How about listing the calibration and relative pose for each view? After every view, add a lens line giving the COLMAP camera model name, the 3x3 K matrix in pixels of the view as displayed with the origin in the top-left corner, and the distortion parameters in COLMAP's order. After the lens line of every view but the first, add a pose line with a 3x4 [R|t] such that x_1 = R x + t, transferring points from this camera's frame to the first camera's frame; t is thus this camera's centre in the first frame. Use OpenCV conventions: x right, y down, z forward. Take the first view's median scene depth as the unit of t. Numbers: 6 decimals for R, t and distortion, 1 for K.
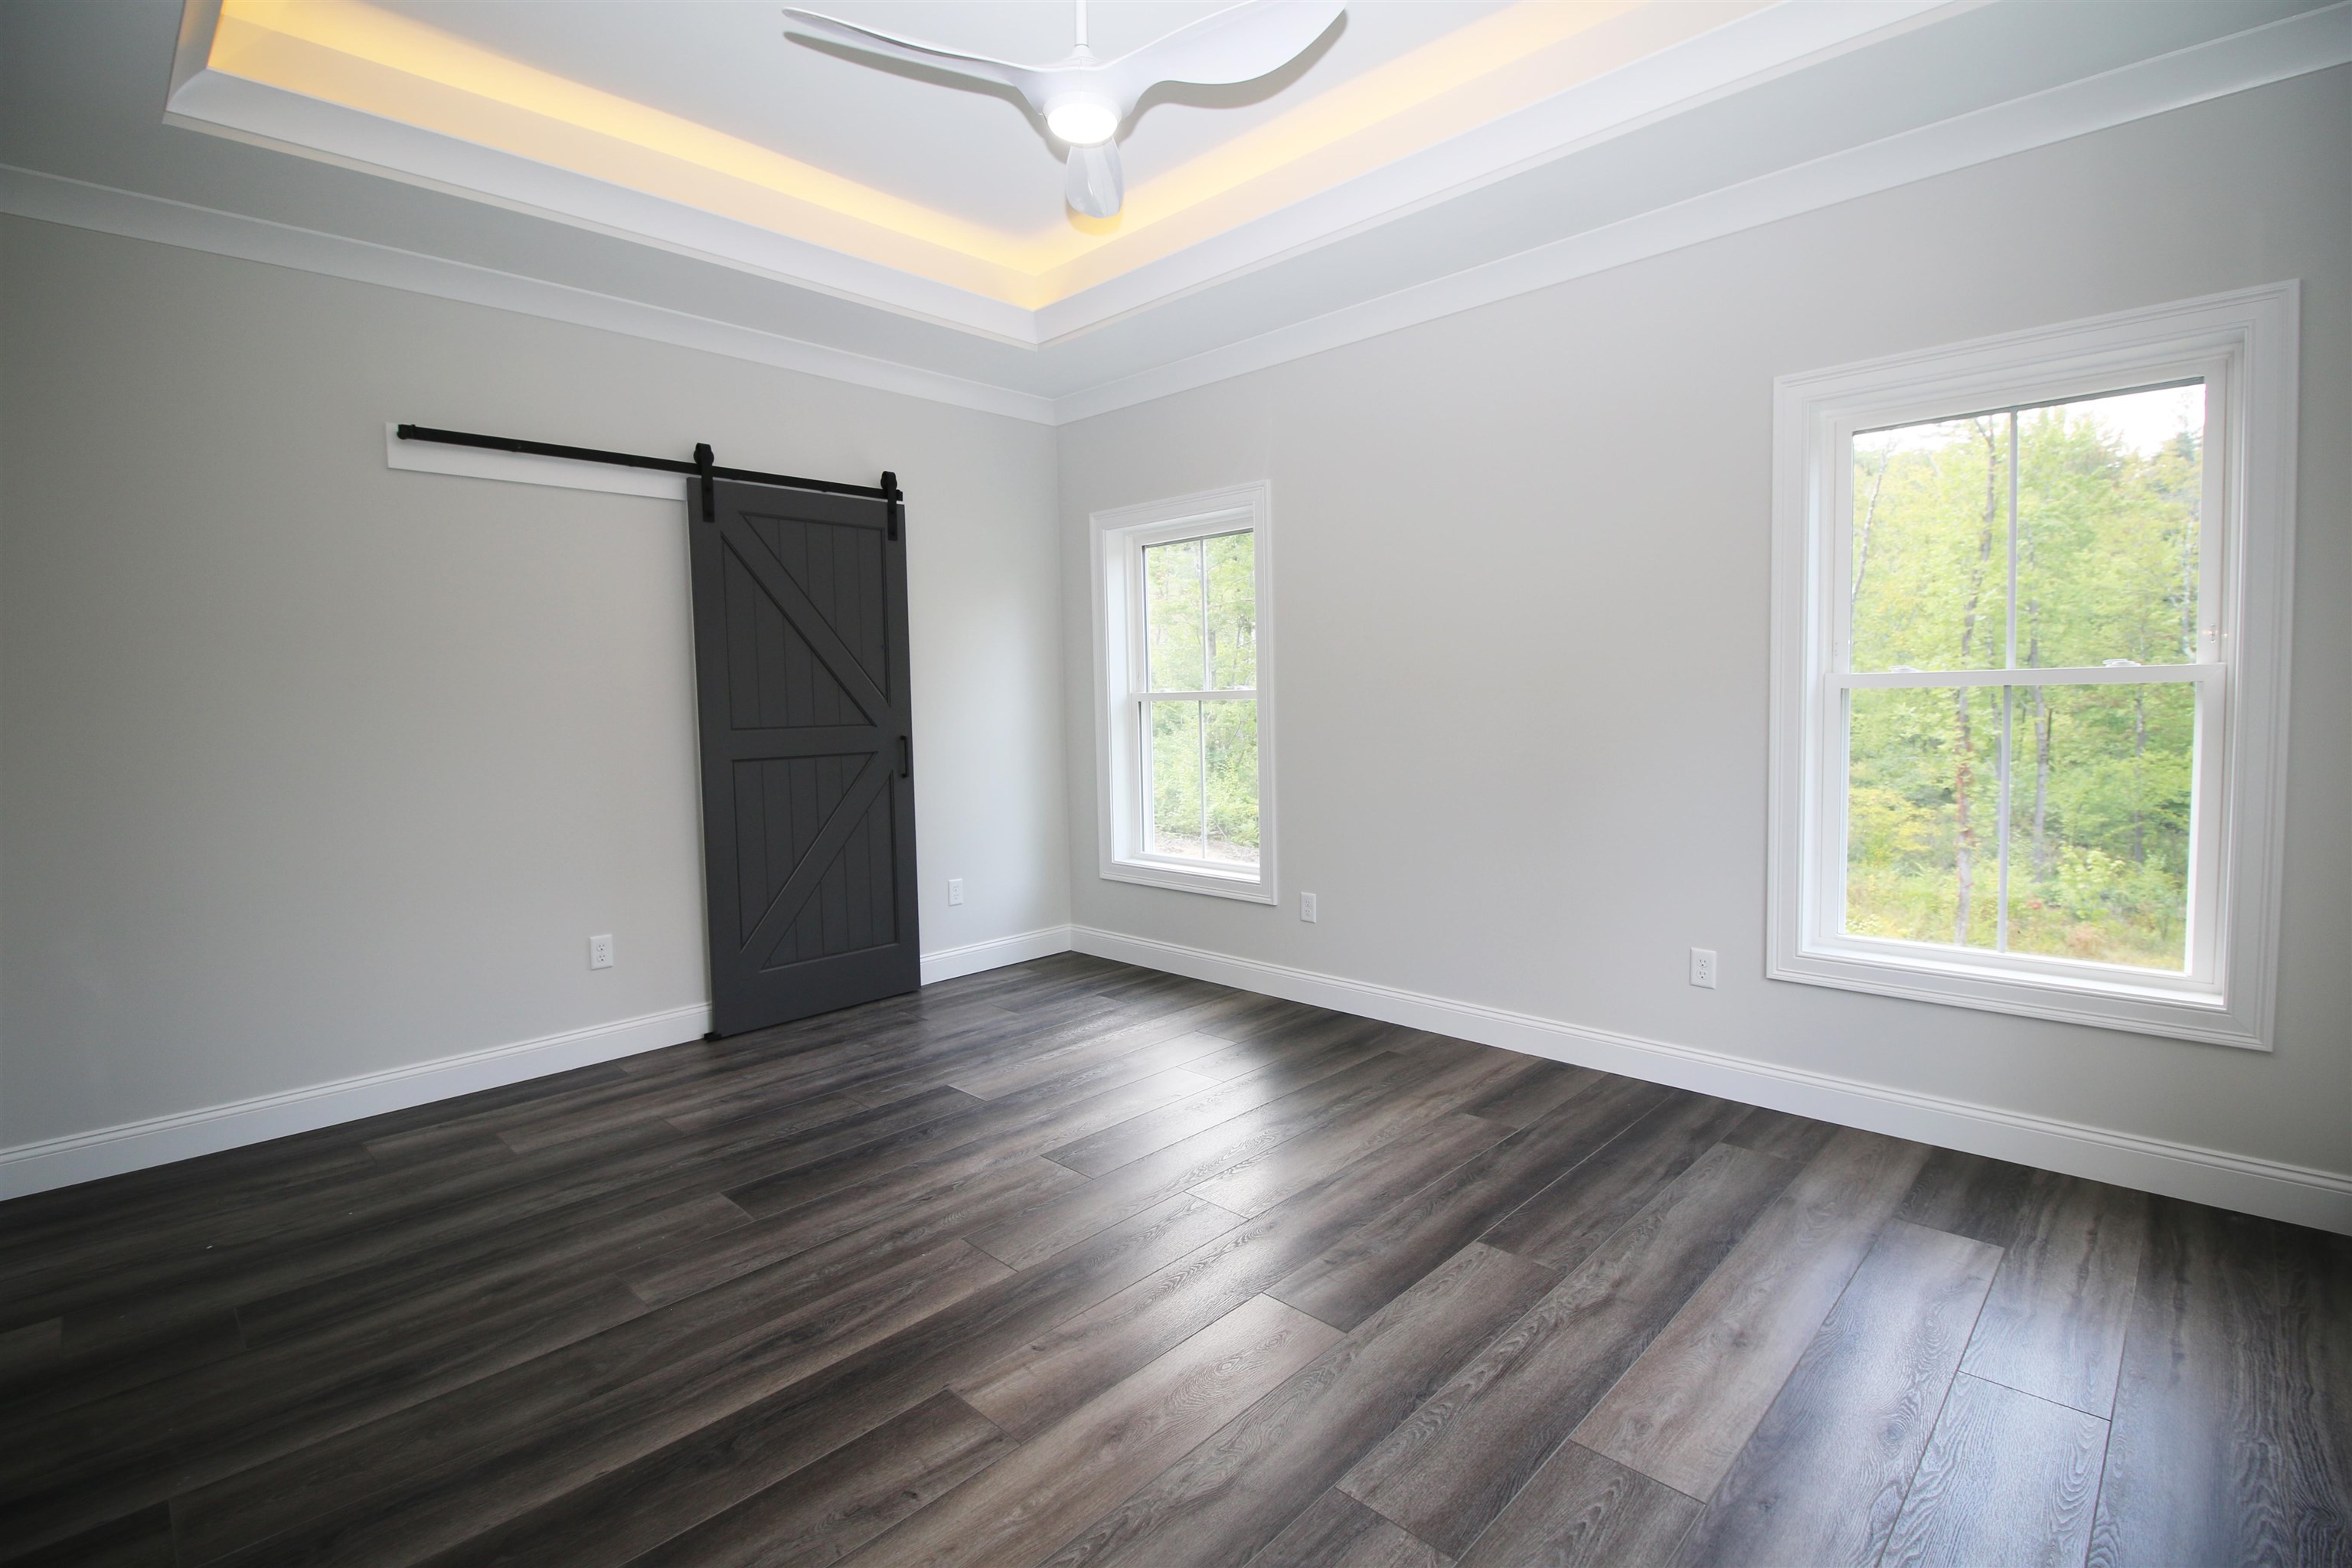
lens RADIAL K [[1088.3, 0, 1177.3], [0, 1088.3, 765.1], [0, 0, 1]] dist [-0.000118, -0.012717]
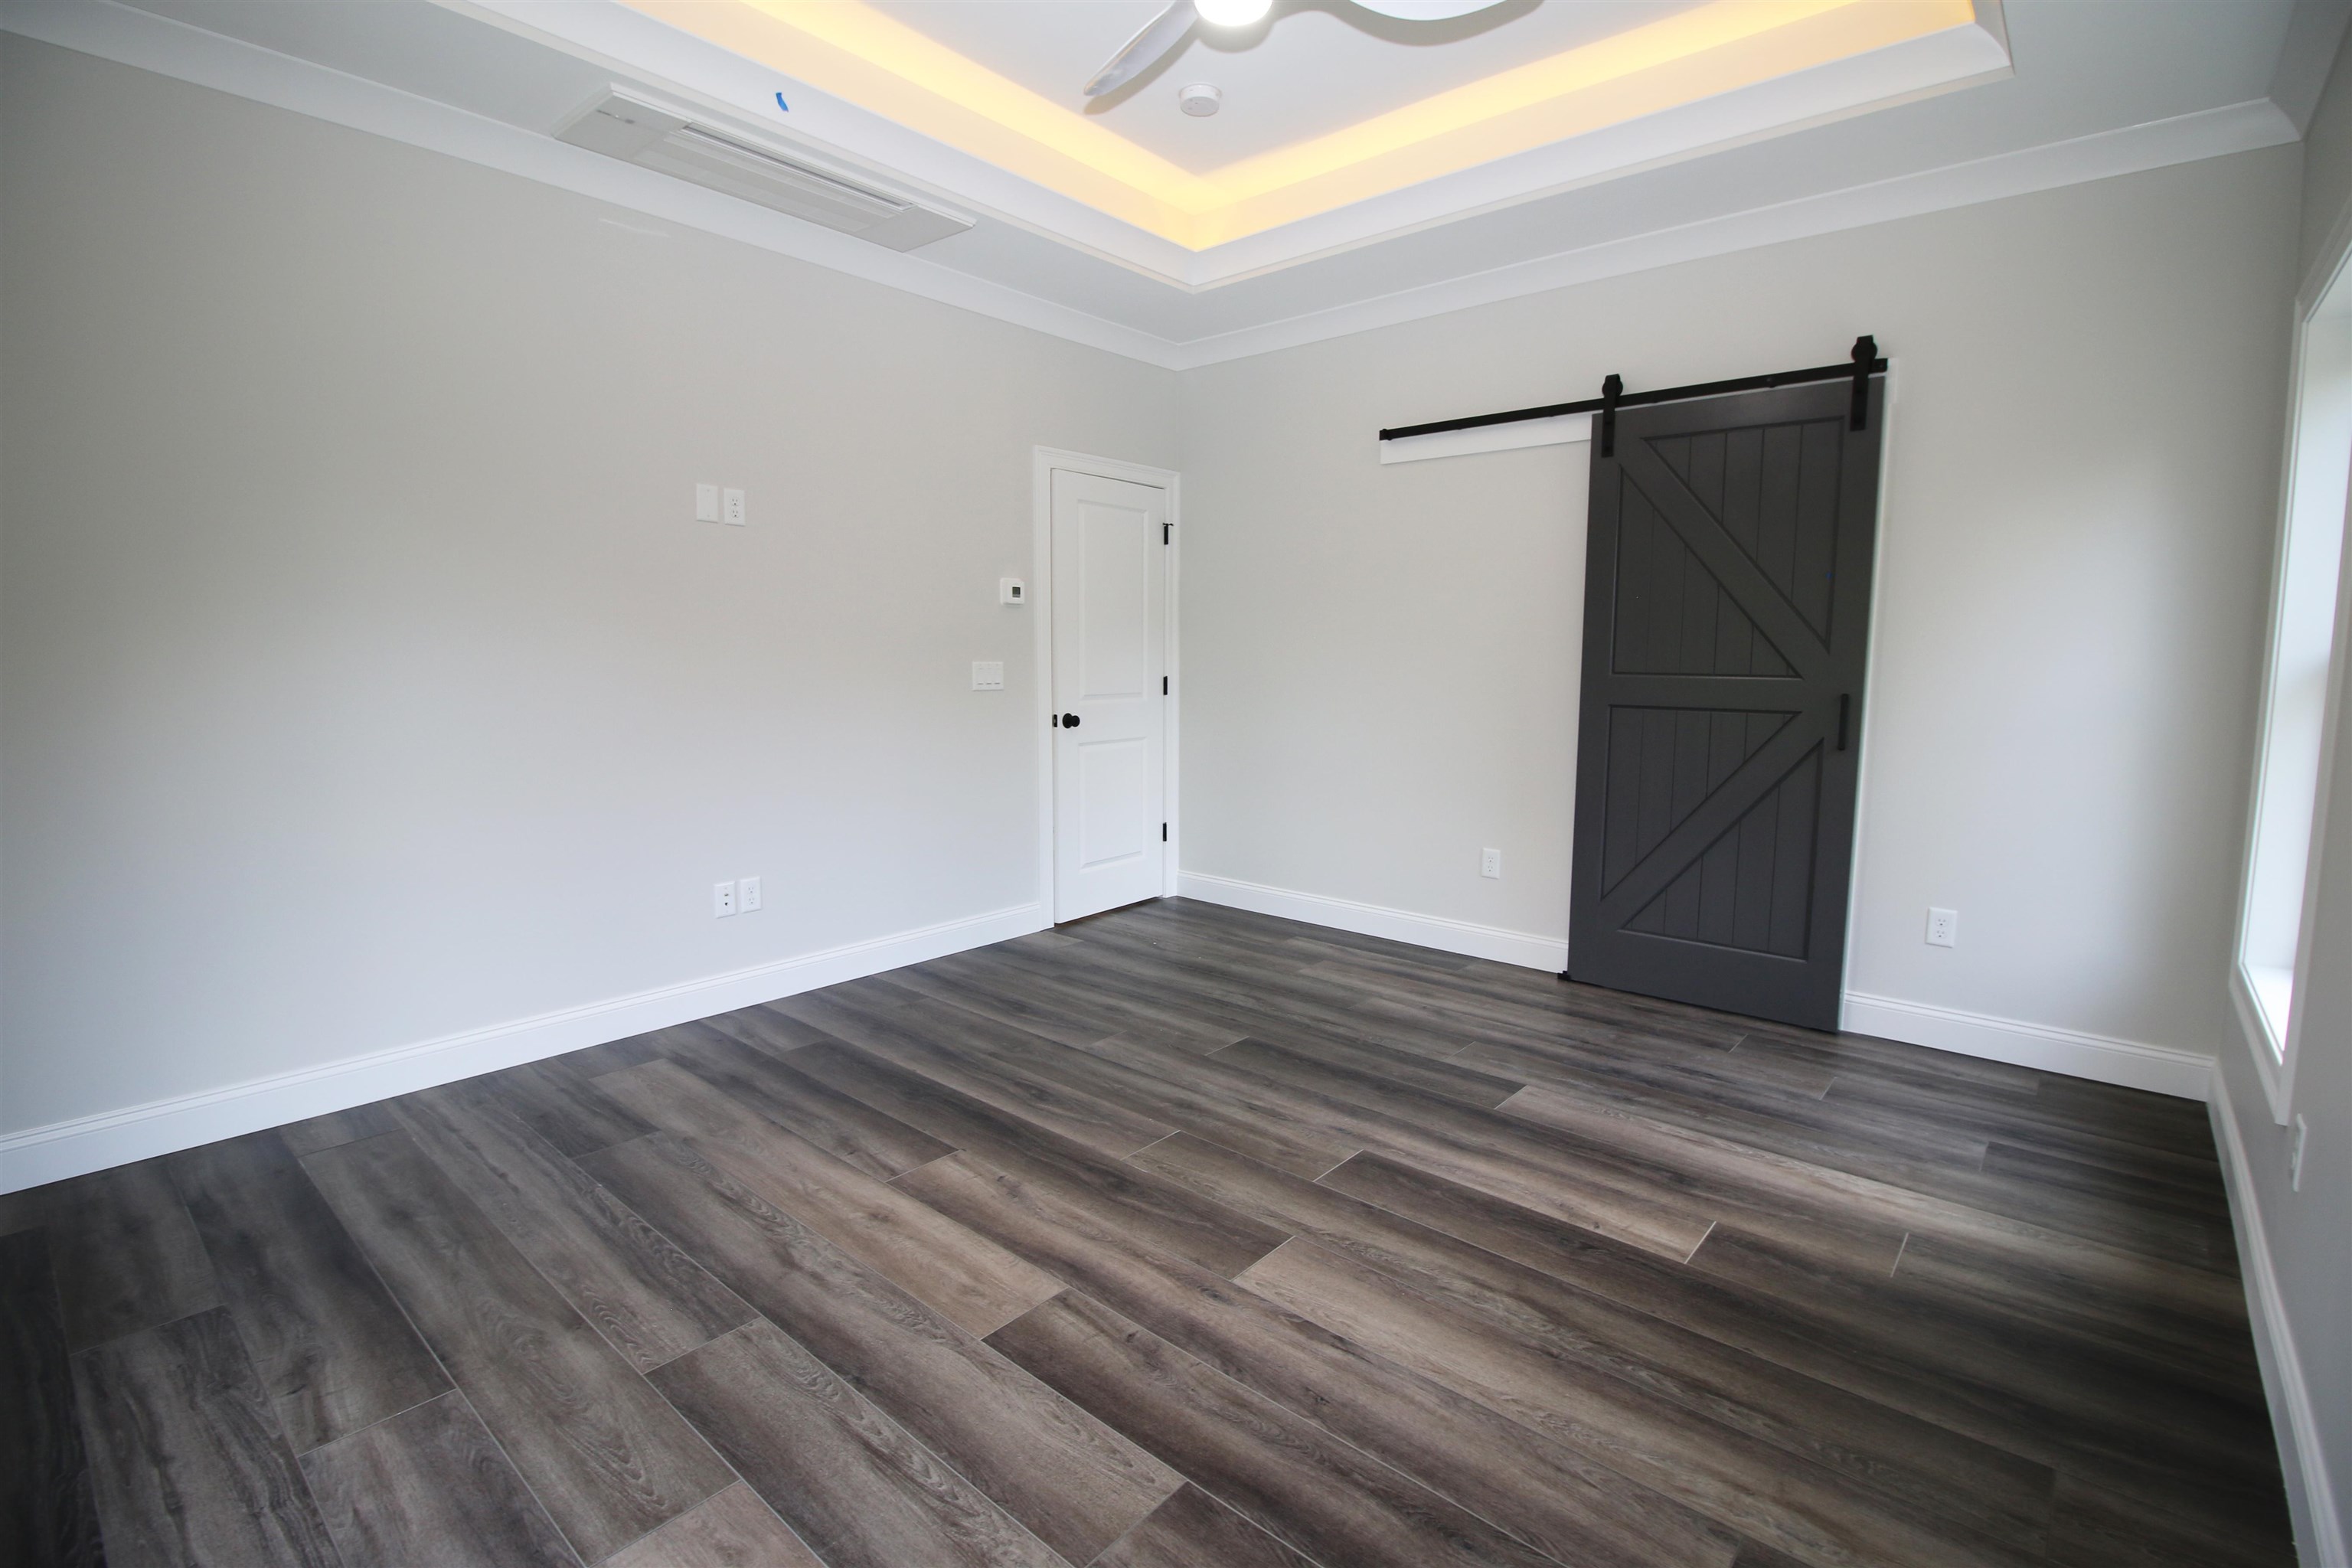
lens RADIAL K [[1088.3, 0, 1177.3], [0, 1088.3, 765.1], [0, 0, 1]] dist [-0.000118, -0.012717]
pose [[0.051481, 0.127388, -0.990516, 0.666791], [-0.071150, 0.989779, 0.123596, -0.054547], [0.996136, 0.064113, 0.060019, 0.711100]]
